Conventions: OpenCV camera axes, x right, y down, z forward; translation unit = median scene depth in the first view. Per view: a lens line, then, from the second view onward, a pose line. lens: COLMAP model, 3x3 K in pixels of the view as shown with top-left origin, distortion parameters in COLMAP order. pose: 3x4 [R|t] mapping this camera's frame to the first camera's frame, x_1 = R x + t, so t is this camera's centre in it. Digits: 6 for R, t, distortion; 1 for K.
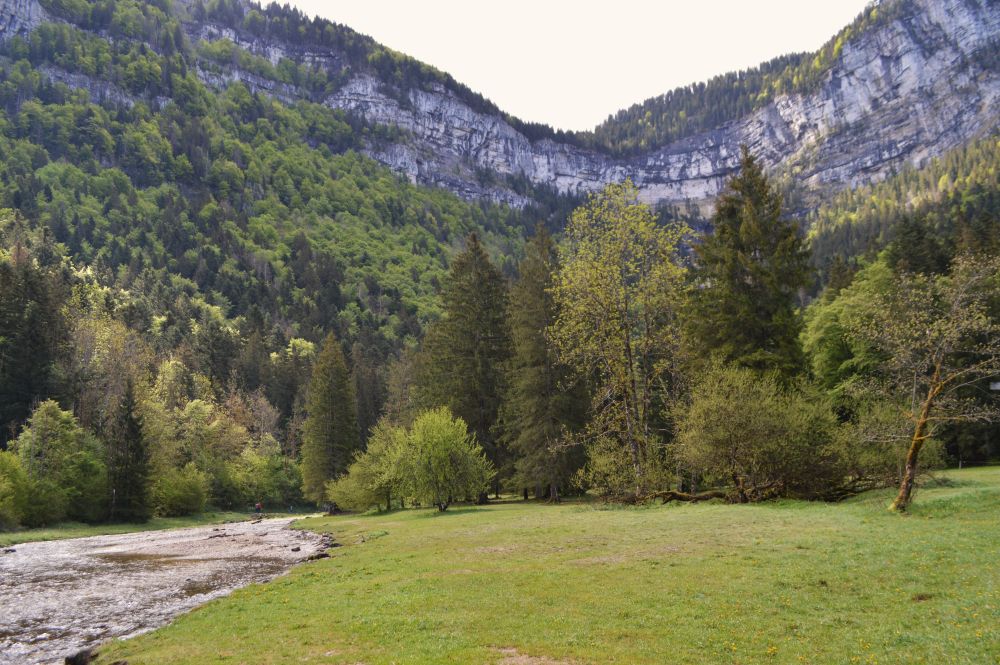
lens RADIAL K [[807.0, 0, 500.0], [0, 807.0, 332.5], [0, 0, 1]] dist [-0.075515, 0.011578]
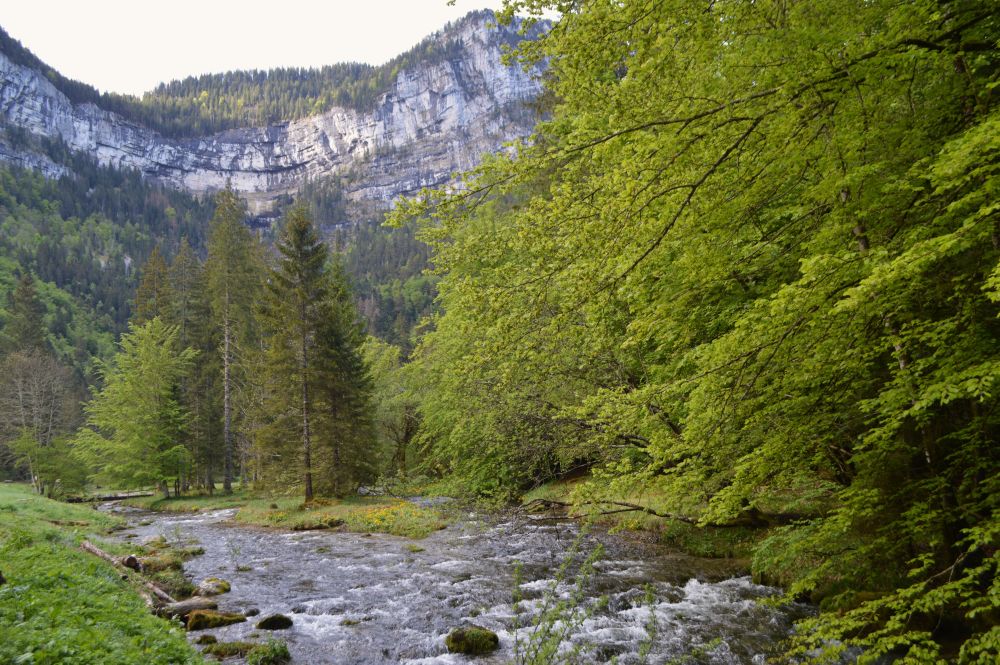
lens RADIAL K [[897.7, 0, 500.0], [0, 897.7, 332.5], [0, 0, 1]] dist [-0.069845, 0.006110]
pose [[0.854407, 0.077721, 0.513758, -0.043663], [-0.090193, 0.995924, -0.000666, -0.023689], [-0.511716, -0.045768, 0.857935, -0.129132]]
